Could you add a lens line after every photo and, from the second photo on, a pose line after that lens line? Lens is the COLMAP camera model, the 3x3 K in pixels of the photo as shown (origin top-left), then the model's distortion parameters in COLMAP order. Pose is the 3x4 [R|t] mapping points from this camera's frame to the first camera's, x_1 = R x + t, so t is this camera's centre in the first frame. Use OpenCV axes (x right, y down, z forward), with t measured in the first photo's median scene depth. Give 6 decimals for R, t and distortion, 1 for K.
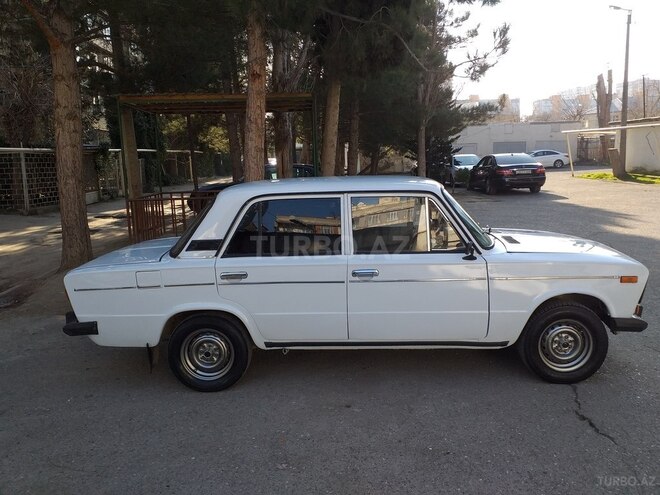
lens RADIAL K [[528.4, 0, 345.0], [0, 528.4, 248.9], [0, 0, 1]] dist [0.063657, -0.094446]
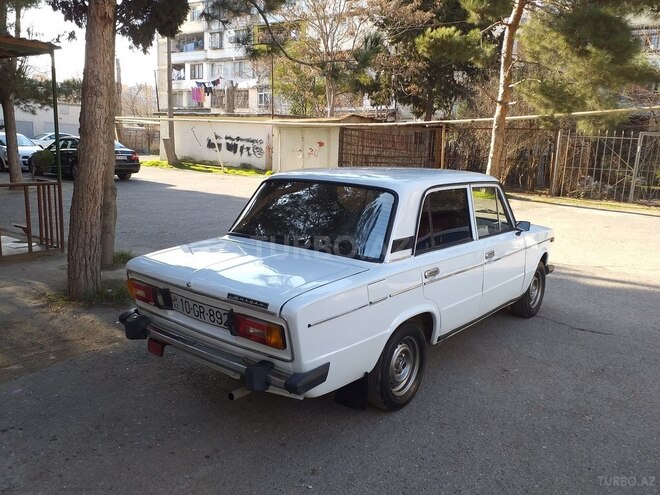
lens RADIAL K [[528.4, 0, 345.0], [0, 528.4, 248.9], [0, 0, 1]] dist [0.063657, -0.094446]
pose [[0.586312, -0.102806, 0.803536, -1.032839], [0.081974, 0.994352, 0.067406, -0.066303], [-0.805927, 0.026348, 0.591428, 0.558557]]
